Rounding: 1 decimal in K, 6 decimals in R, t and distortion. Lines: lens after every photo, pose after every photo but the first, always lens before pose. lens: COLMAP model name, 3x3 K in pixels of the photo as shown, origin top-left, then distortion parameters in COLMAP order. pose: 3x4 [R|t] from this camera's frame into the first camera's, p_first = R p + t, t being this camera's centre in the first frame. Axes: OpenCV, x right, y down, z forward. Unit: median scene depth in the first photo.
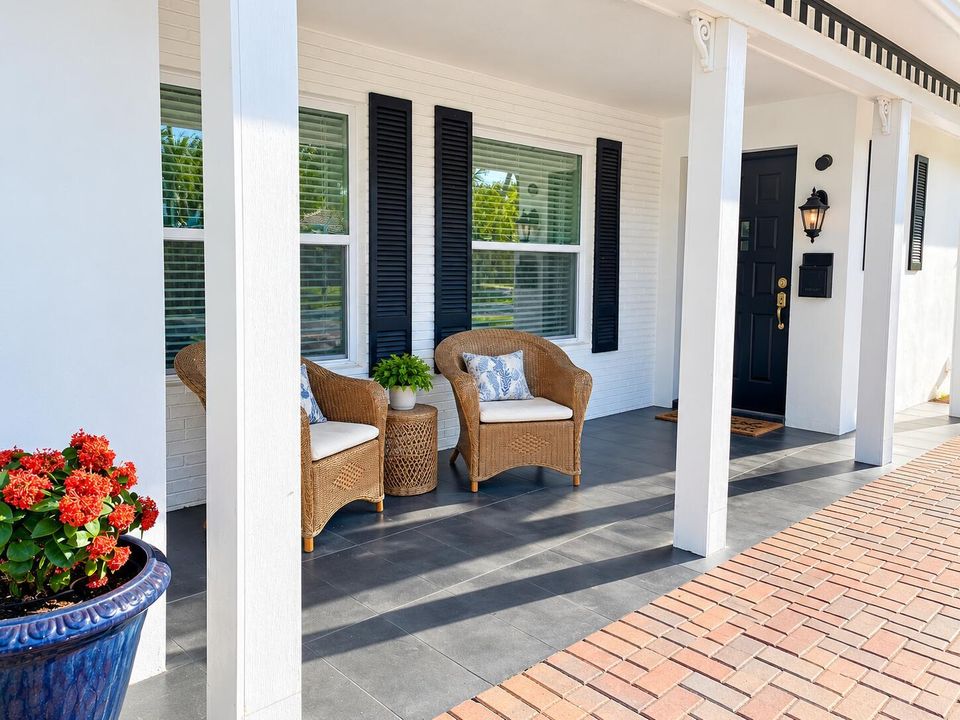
lens RADIAL K [[718.4, 0, 480.1], [0, 718.4, 356.0], [0, 0, 1]] dist [0.047145, -0.000616]
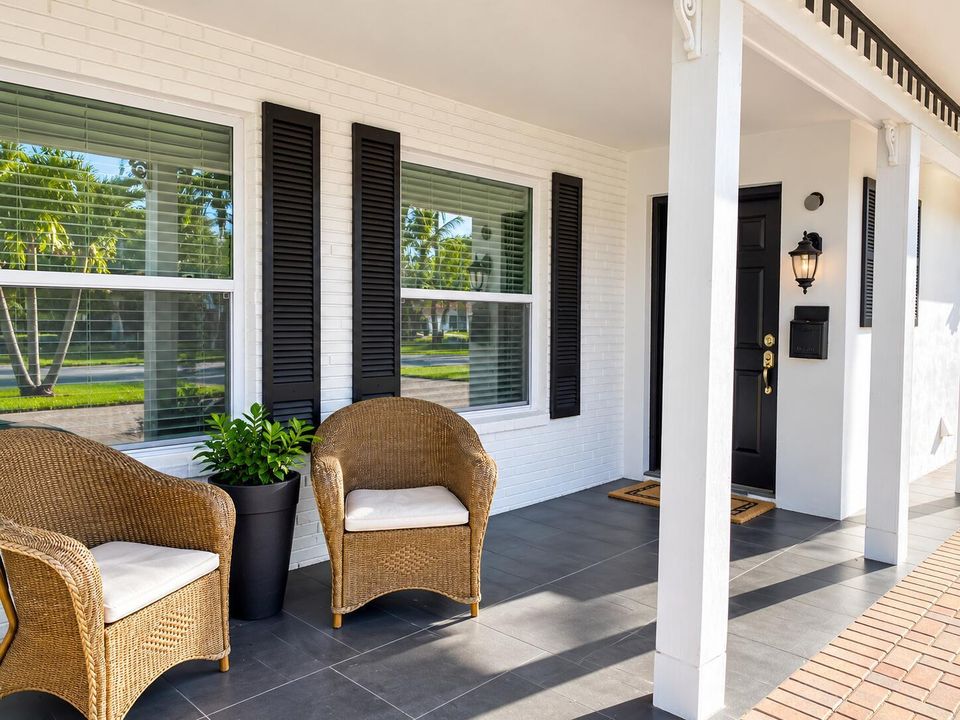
lens RADIAL K [[718.4, 0, 481.1], [0, 718.4, 357.9], [0, 0, 1]] dist [0.047145, -0.000616]
pose [[0.998833, 0.002327, 0.048241, 0.039543], [0.000837, 0.997855, -0.065458, -0.026561], [-0.048289, 0.065422, 0.996689, 0.180480]]
